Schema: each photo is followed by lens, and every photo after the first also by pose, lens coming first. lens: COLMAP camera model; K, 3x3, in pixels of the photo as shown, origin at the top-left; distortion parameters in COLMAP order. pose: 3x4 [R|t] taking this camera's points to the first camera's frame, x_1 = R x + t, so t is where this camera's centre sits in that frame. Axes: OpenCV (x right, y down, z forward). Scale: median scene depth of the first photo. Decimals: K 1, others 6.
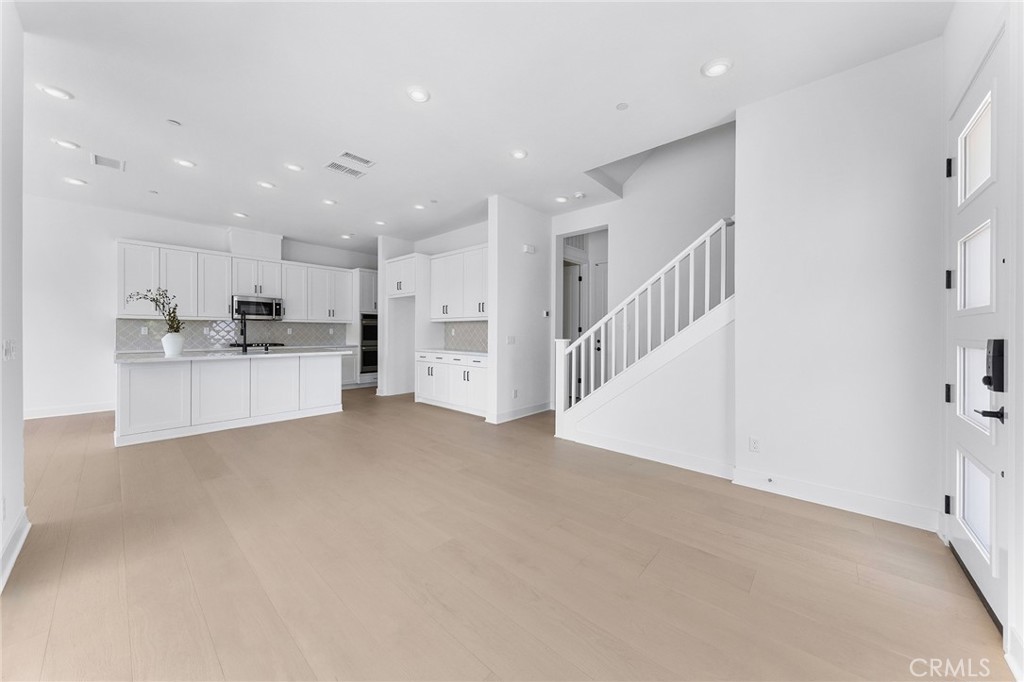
lens RADIAL K [[360.0, 0, 487.8], [0, 360.0, 334.2], [0, 0, 1]] dist [0.011506, -0.000115]
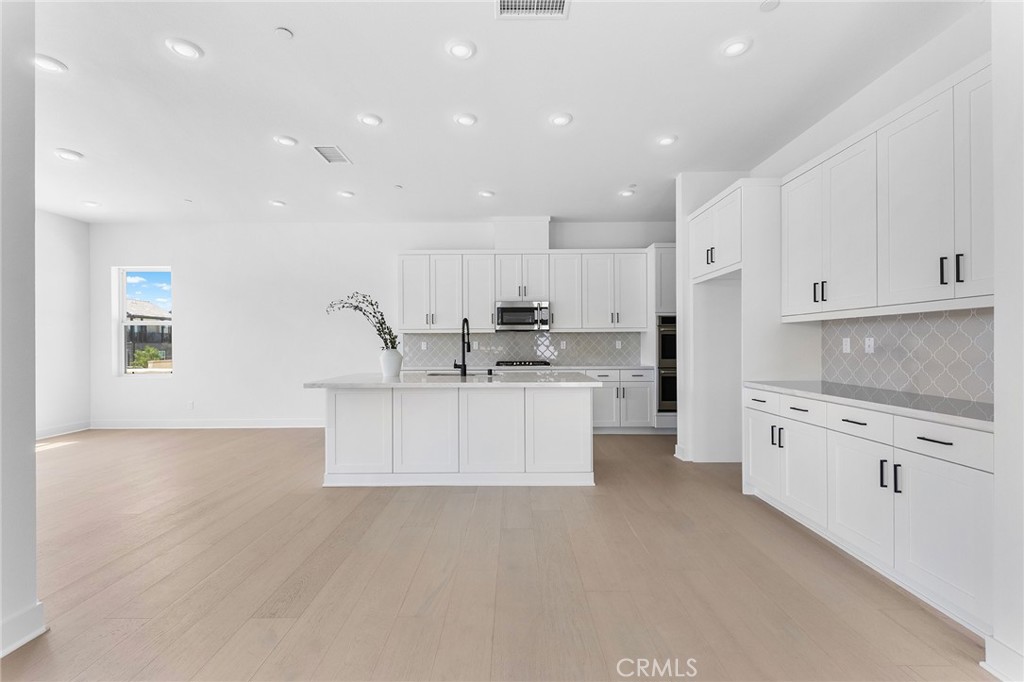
lens RADIAL K [[406.1, 0, 514.1], [0, 406.1, 344.9], [0, 0, 1]] dist [0.008170, -0.001035]
pose [[0.694818, -0.005283, -0.719167, -0.022401], [0.003618, 0.999986, -0.003850, -0.005987], [0.719177, 0.000073, 0.694827, 0.381962]]
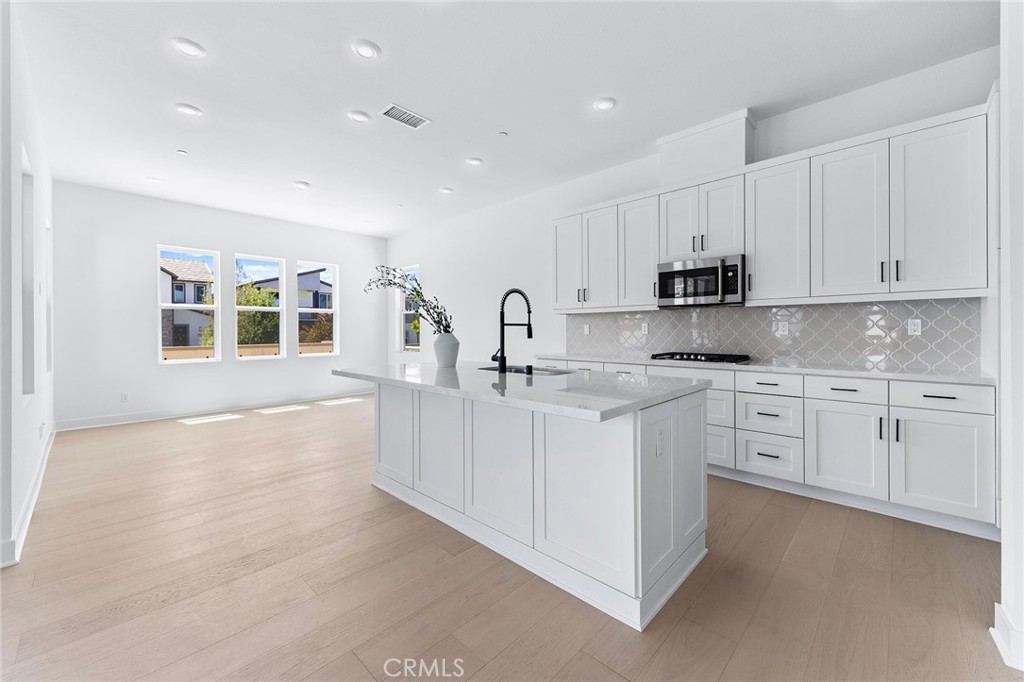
lens RADIAL K [[406.1, 0, 538.6], [0, 406.1, 333.8], [0, 0, 1]] dist [0.008170, -0.001035]
pose [[0.045334, 0.006801, -0.998949, -0.090554], [0.000758, 0.999976, 0.006842, -0.005173], [0.998972, -0.001068, 0.045328, 0.753918]]
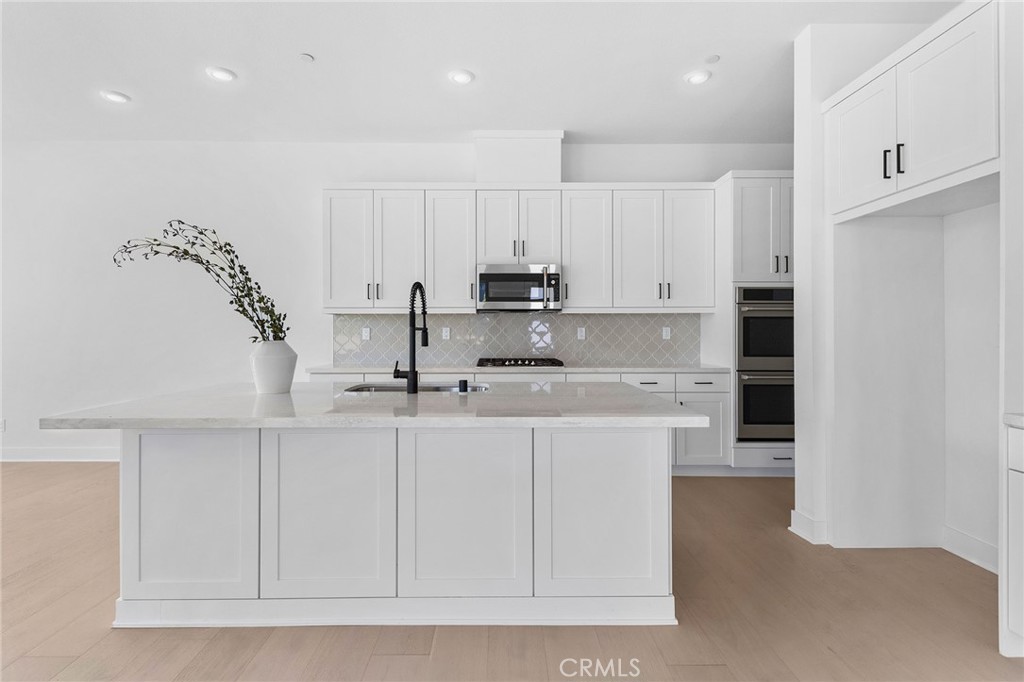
lens RADIAL K [[461.8, 0, 509.1], [0, 461.8, 333.2], [0, 0, 1]] dist [0.014556, 0.000119]
pose [[0.708426, -0.001552, -0.705783, -0.199844], [-0.000102, 0.999997, -0.002301, -0.007434], [0.705785, 0.001702, 0.708424, 0.542878]]
